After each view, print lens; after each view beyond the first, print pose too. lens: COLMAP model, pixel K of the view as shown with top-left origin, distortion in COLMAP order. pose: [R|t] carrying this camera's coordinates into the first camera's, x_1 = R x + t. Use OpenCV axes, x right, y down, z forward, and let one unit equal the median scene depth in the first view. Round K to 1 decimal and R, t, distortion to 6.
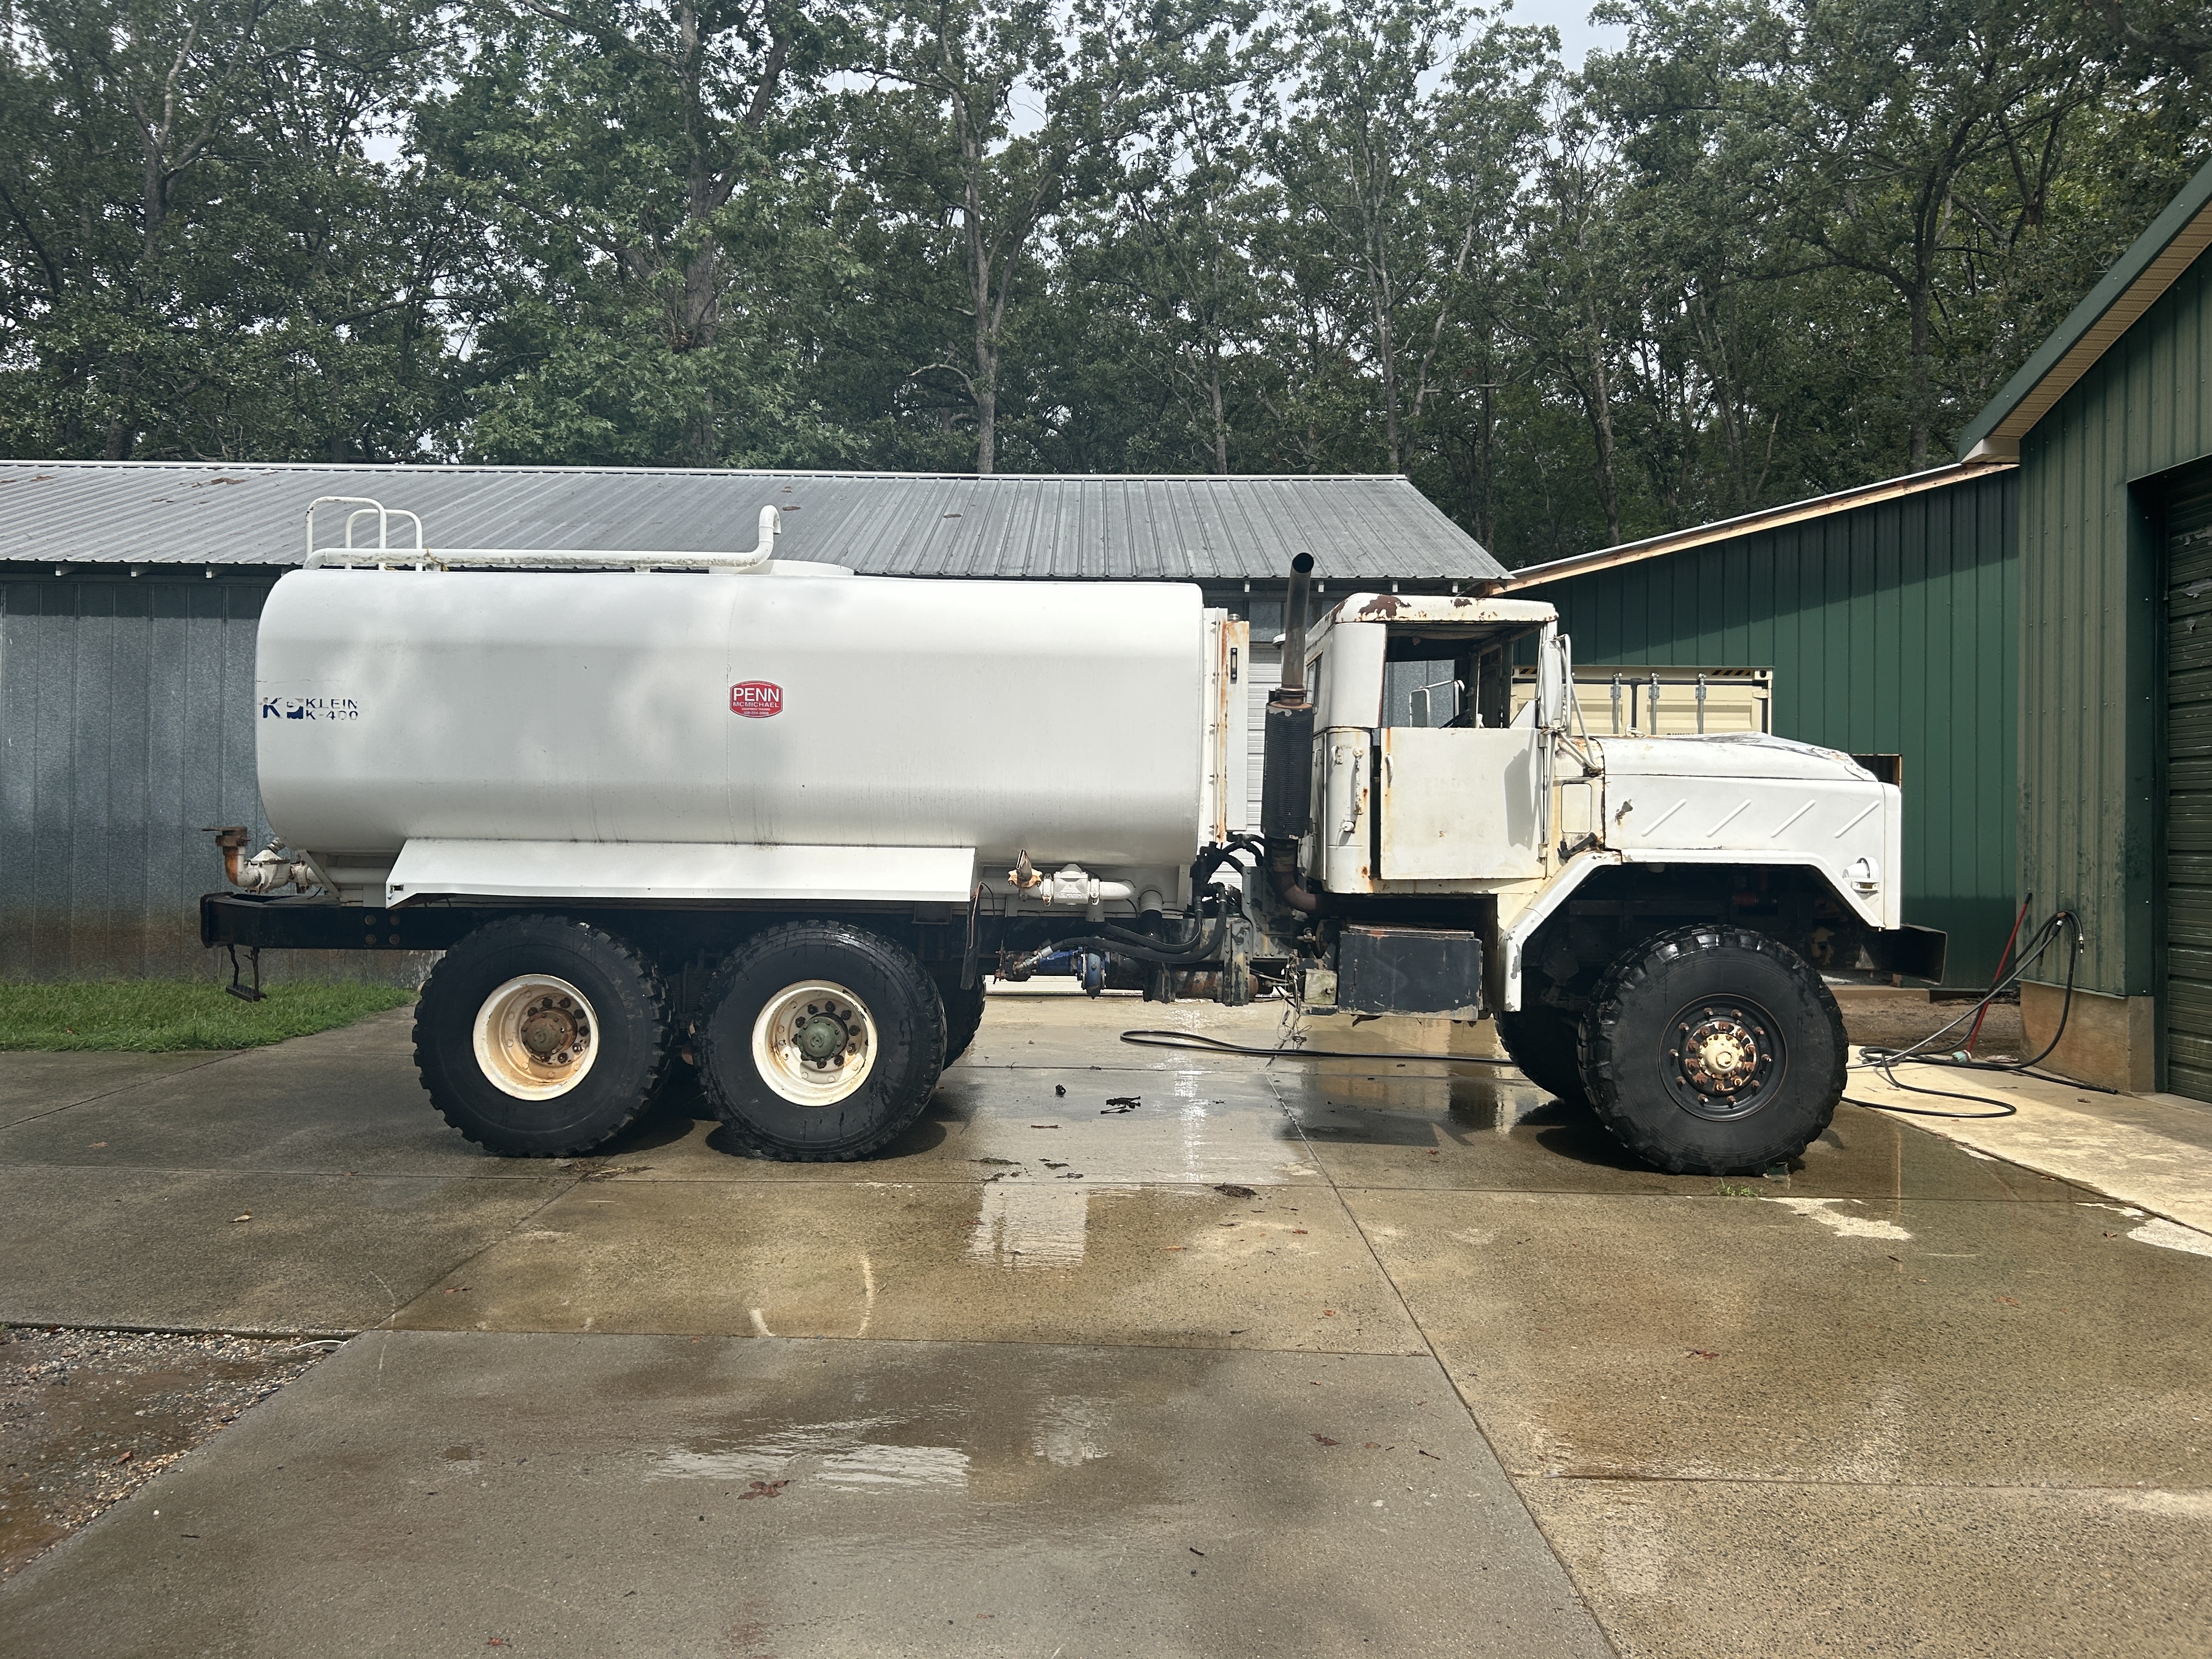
lens RADIAL K [[1675.4, 0, 1093.9], [0, 1675.4, 843.0], [0, 0, 1]] dist [0.000296, -0.010970]
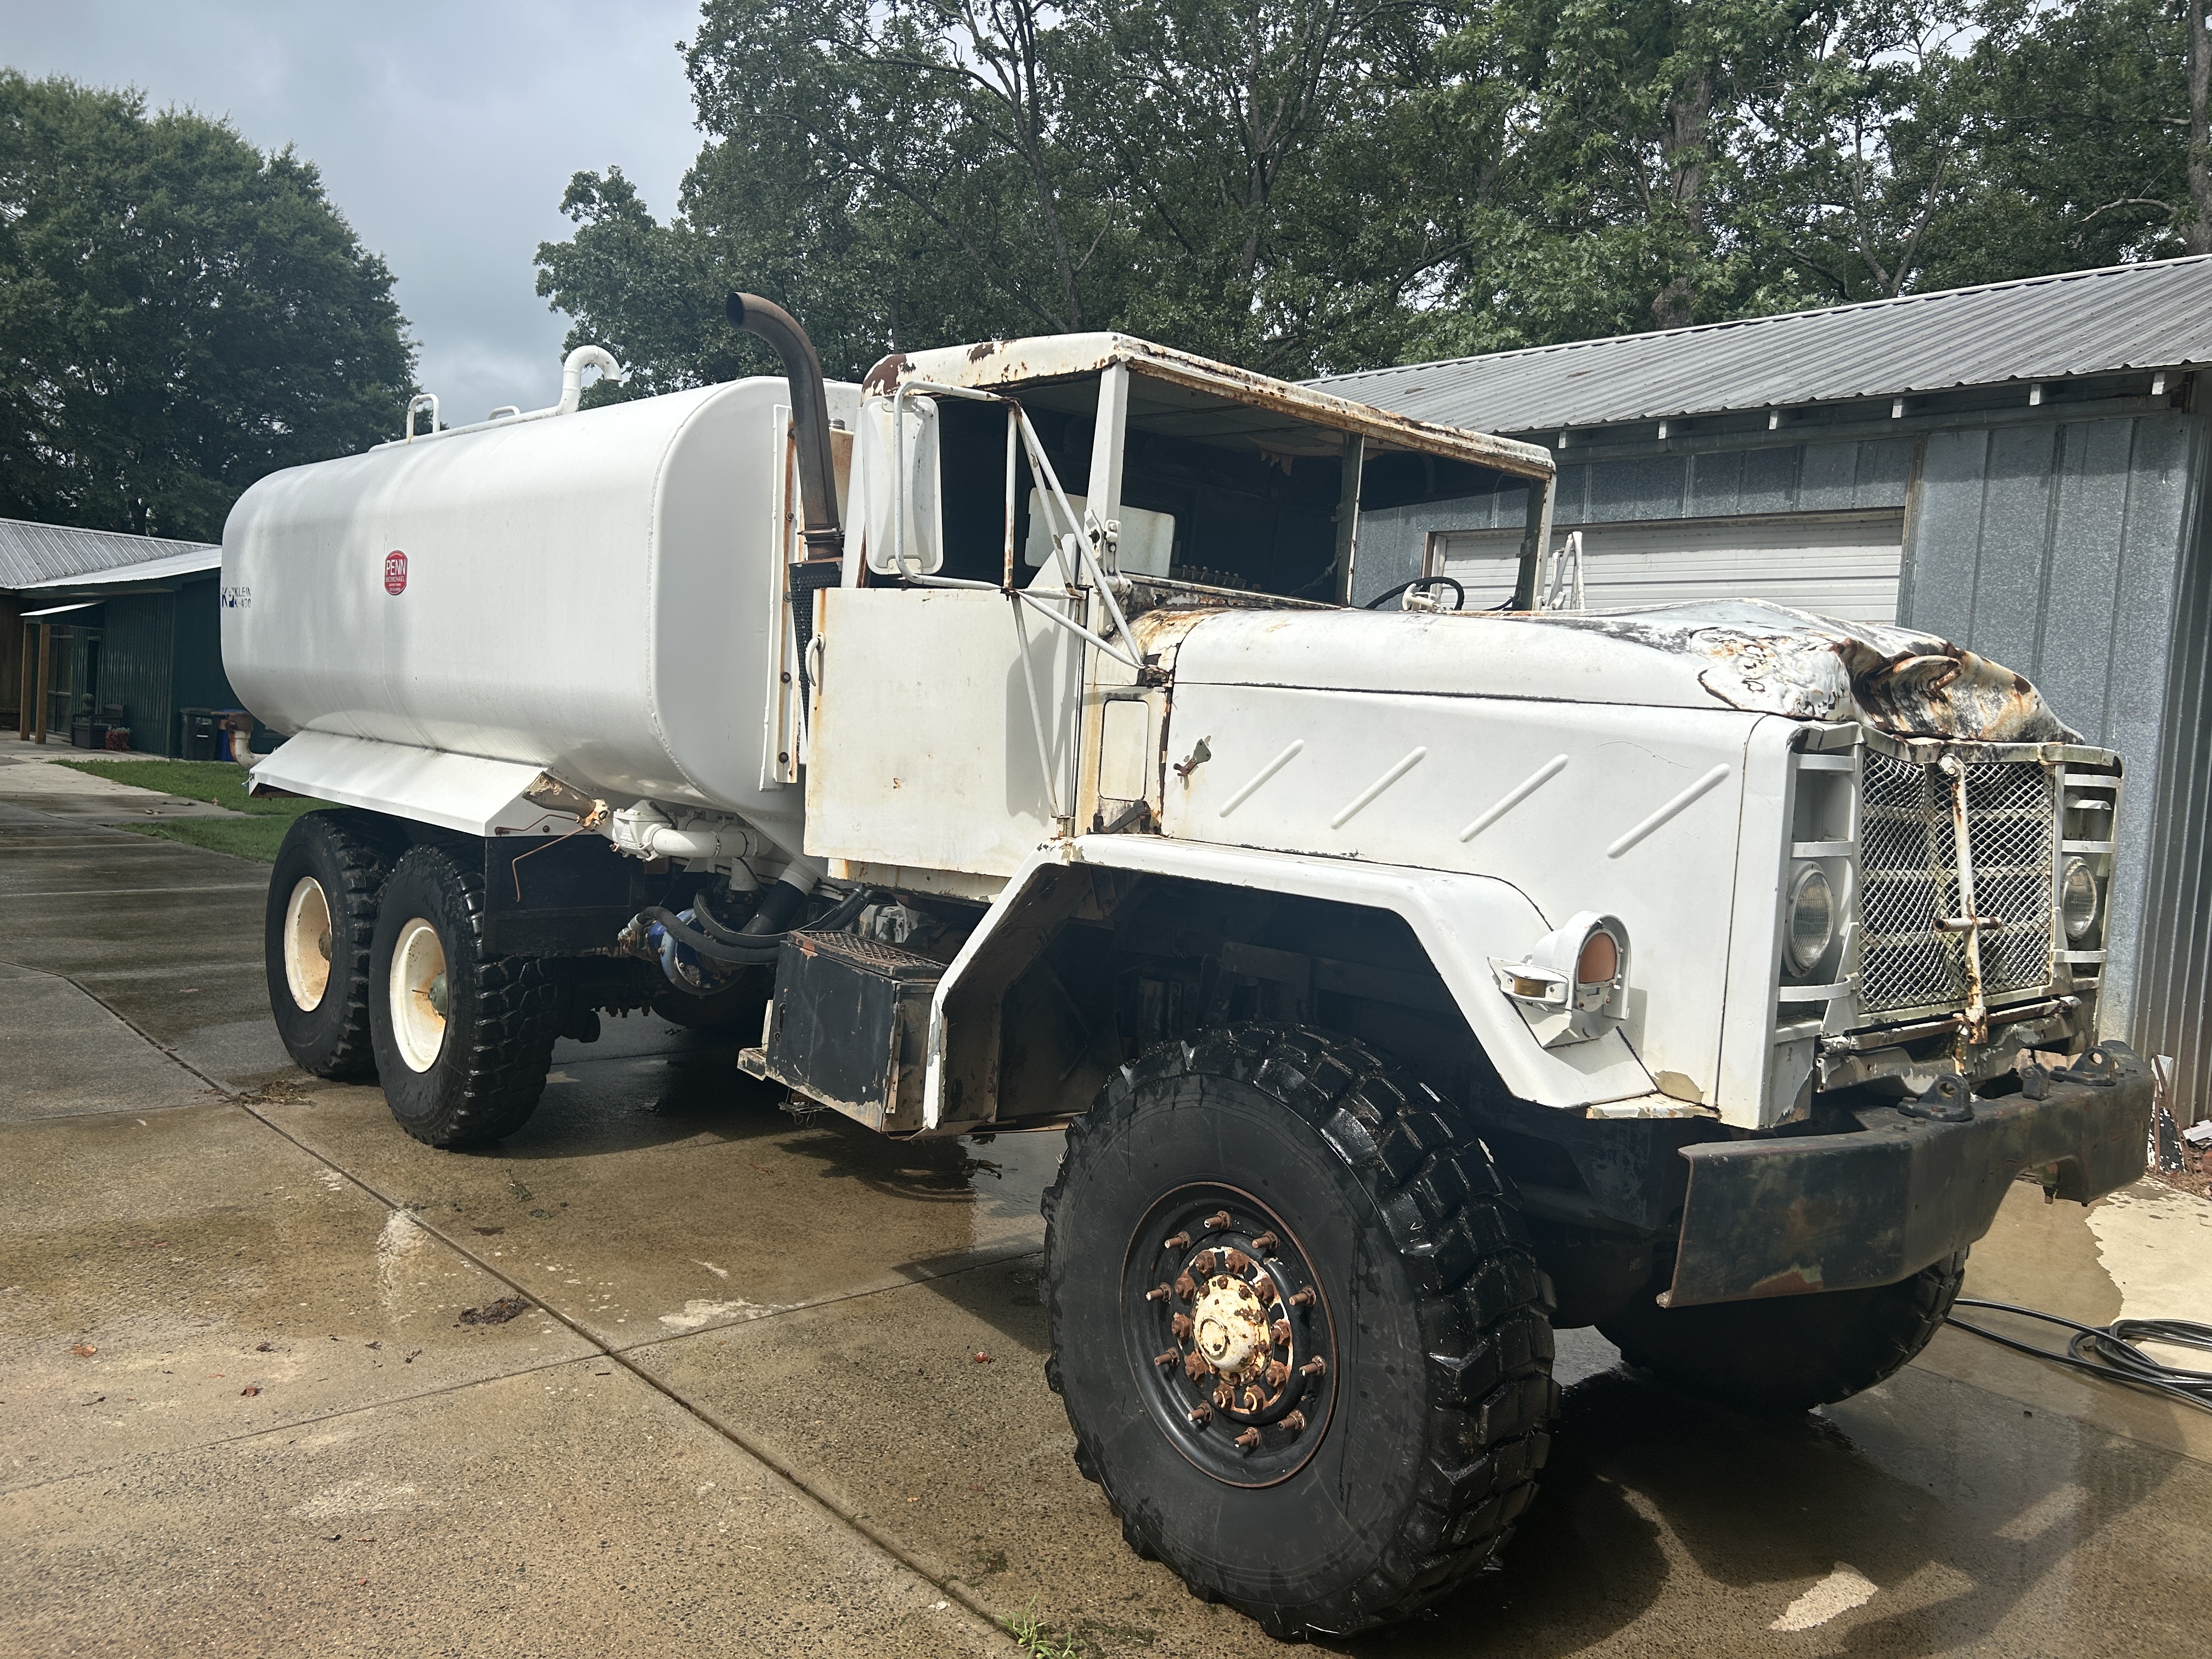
lens RADIAL K [[1681.0, 0, 1102.8], [0, 1681.0, 866.4], [0, 0, 1]] dist [0.081847, -0.078588]
pose [[0.674785, 0.092174, -0.732236, 0.662895], [-0.078011, 0.995520, 0.053425, -0.012908], [0.733880, 0.021072, 0.678952, 0.676571]]
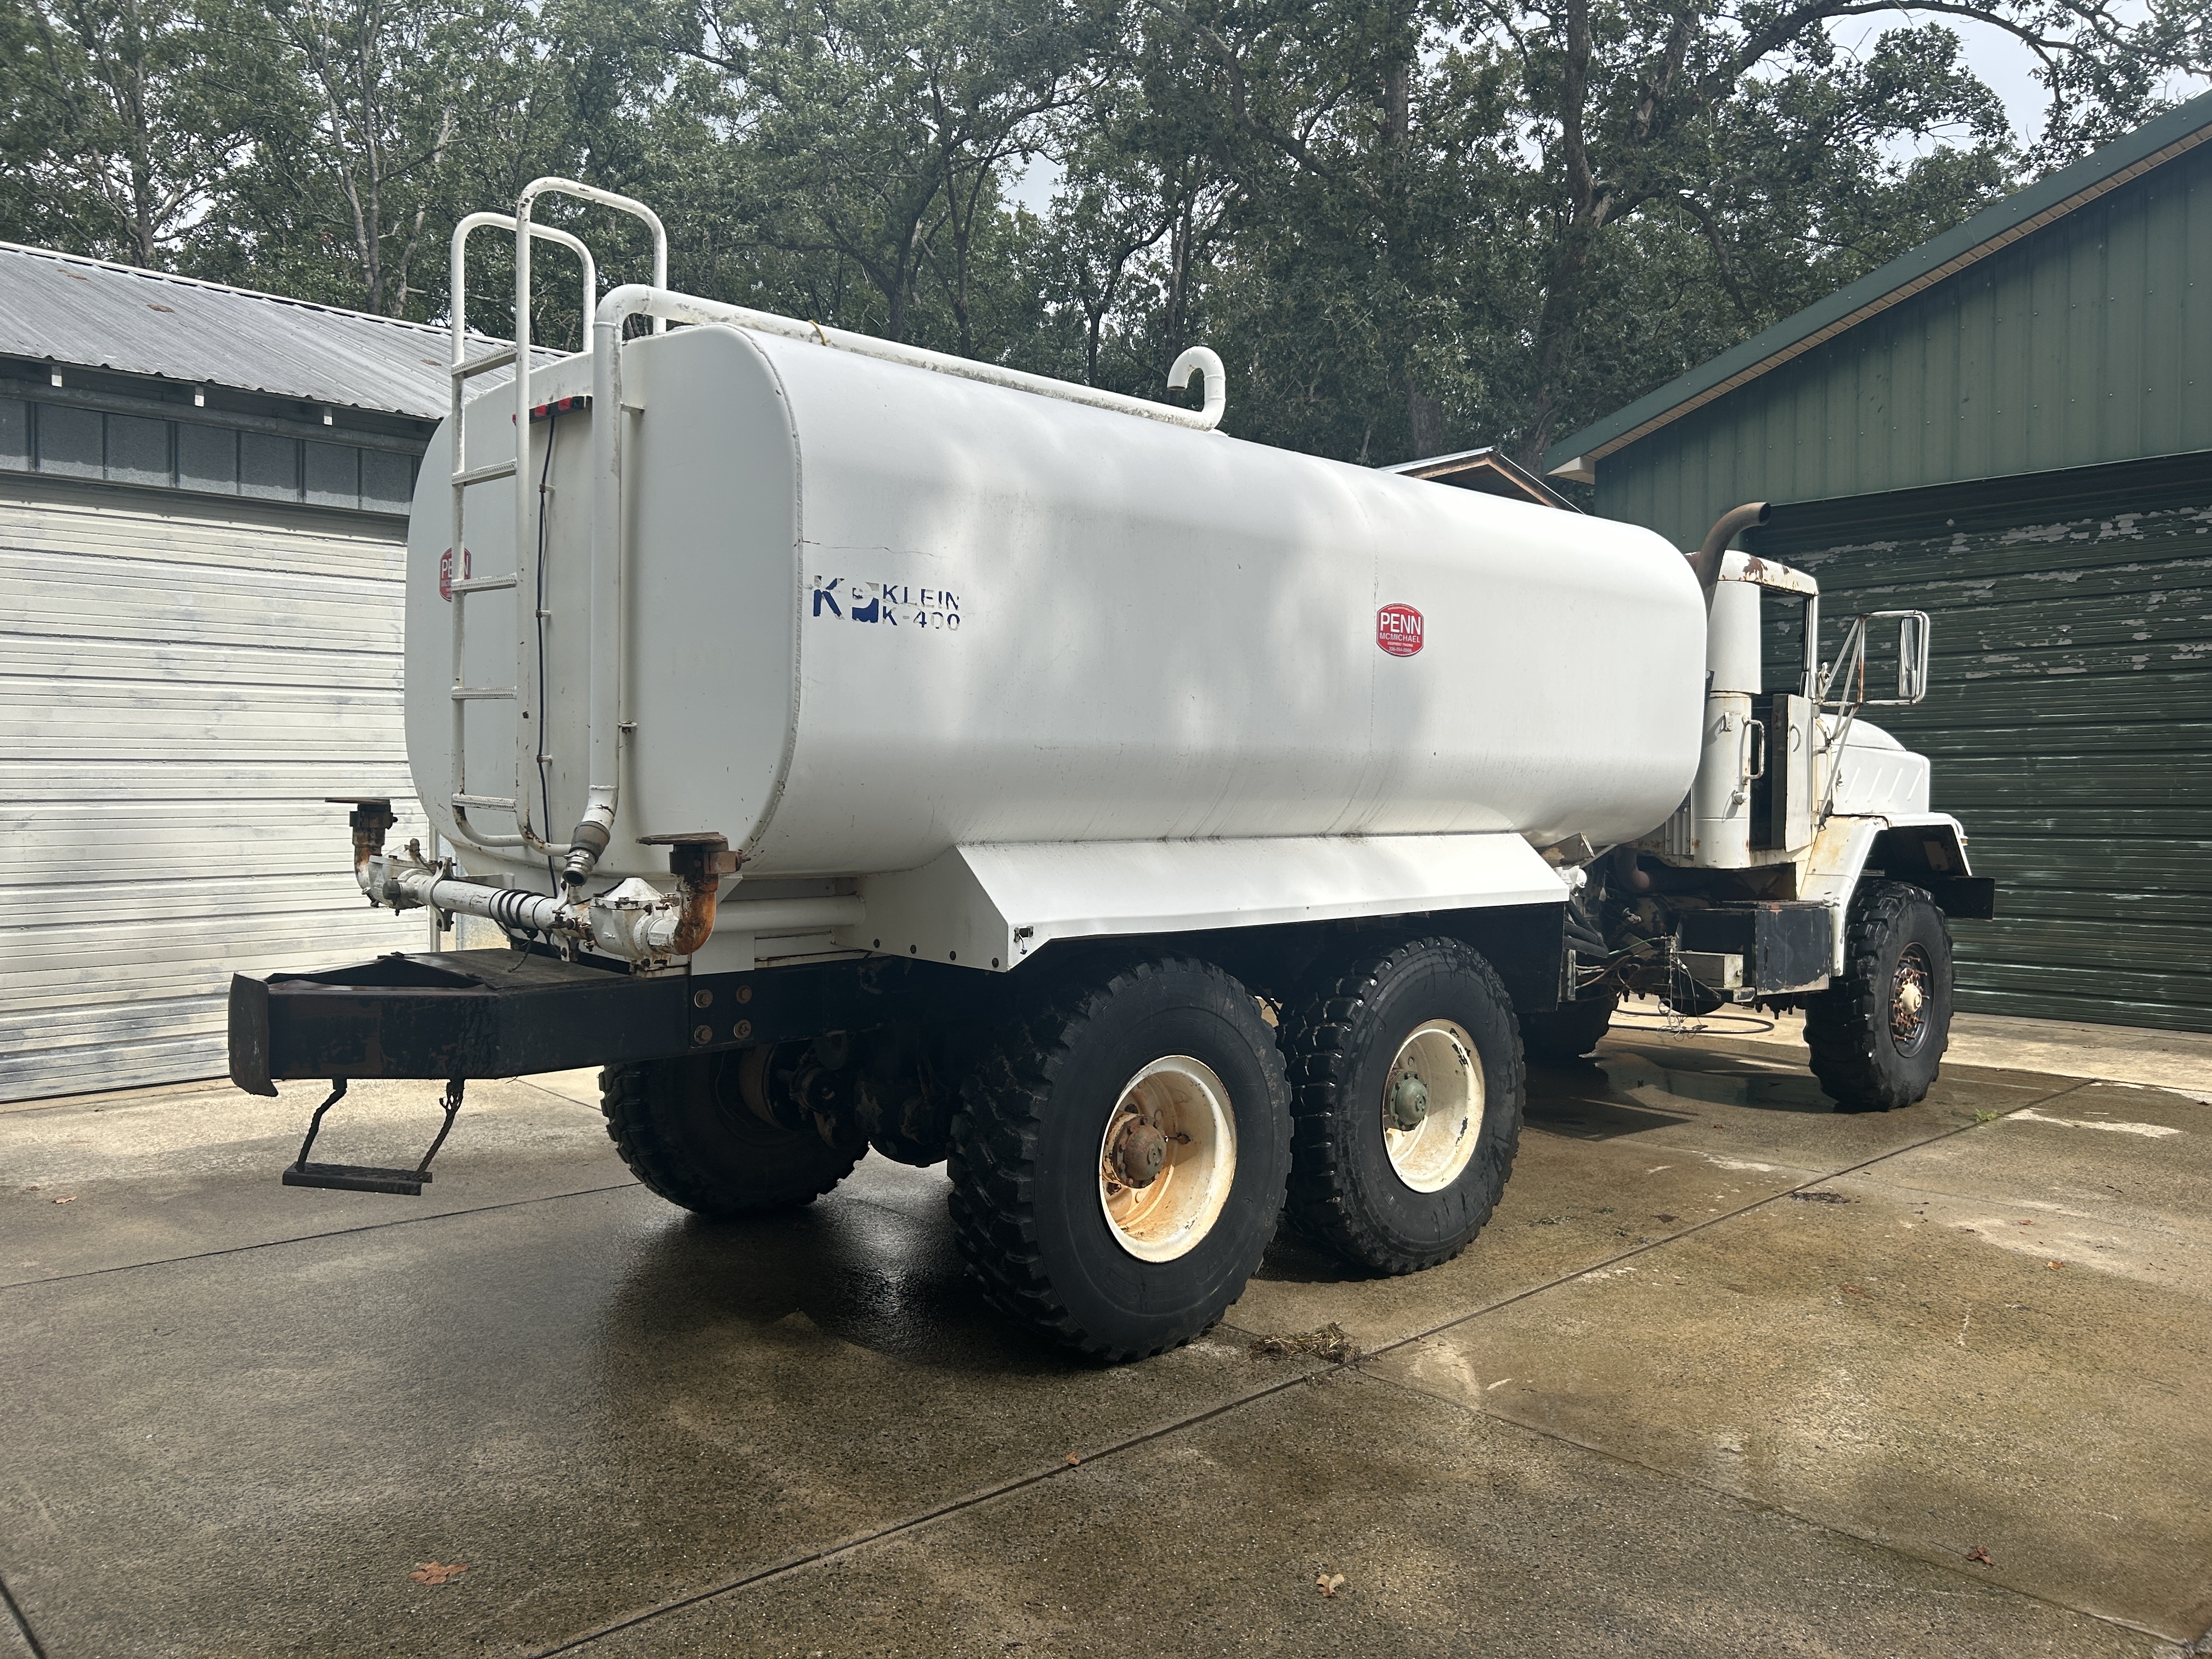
lens RADIAL K [[1660.5, 0, 1106.0], [0, 1660.5, 829.5], [0, 0, 1]] dist [0.005223, -0.006025]
pose [[0.728353, -0.029955, 0.684547, -0.764425], [0.023669, 0.999548, 0.018555, -0.017412], [-0.684793, 0.002687, 0.728733, 0.566971]]
